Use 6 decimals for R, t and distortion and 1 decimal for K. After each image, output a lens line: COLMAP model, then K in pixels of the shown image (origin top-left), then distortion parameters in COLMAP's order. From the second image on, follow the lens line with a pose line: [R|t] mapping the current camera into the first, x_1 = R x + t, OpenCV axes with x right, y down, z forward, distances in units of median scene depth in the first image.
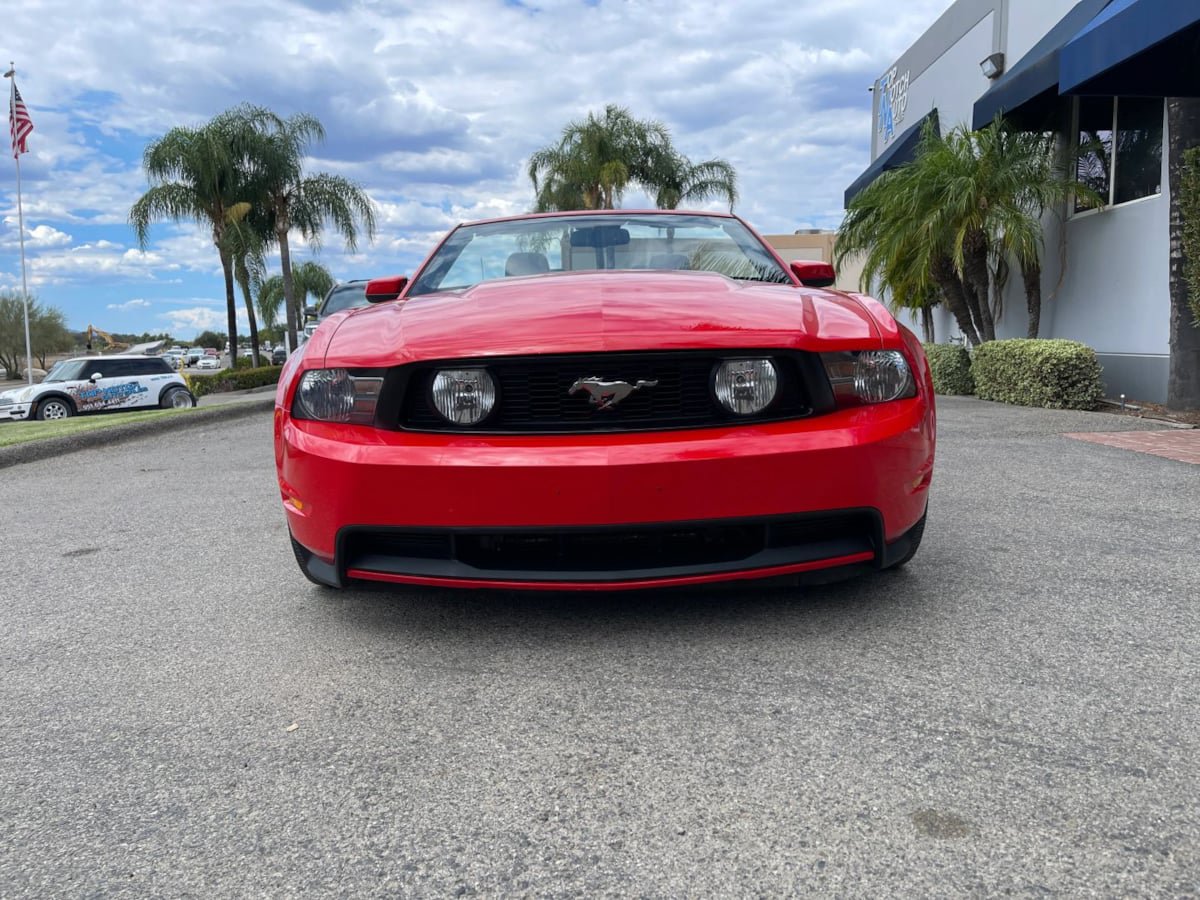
lens RADIAL K [[914.6, 0, 600.0], [0, 914.6, 450.0], [0, 0, 1]] dist [0.074369, -0.102325]
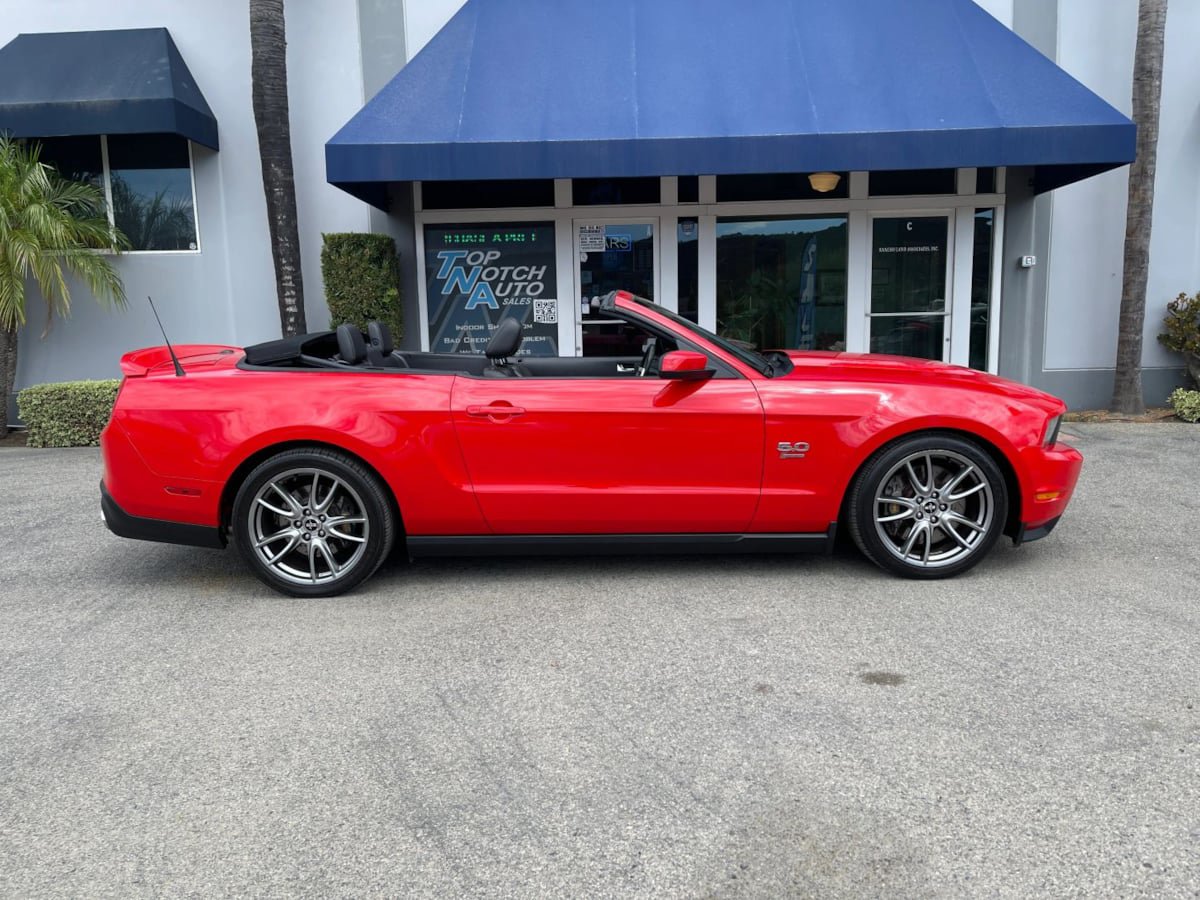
lens RADIAL K [[907.3, 0, 610.7], [0, 907.3, 455.8], [0, 0, 1]] dist [0.077318, -0.110597]
pose [[0.002684, -0.130339, 0.991466, -1.868980], [0.138243, 0.981998, 0.128720, -0.324877], [-0.990395, 0.136718, 0.020654, 1.622928]]
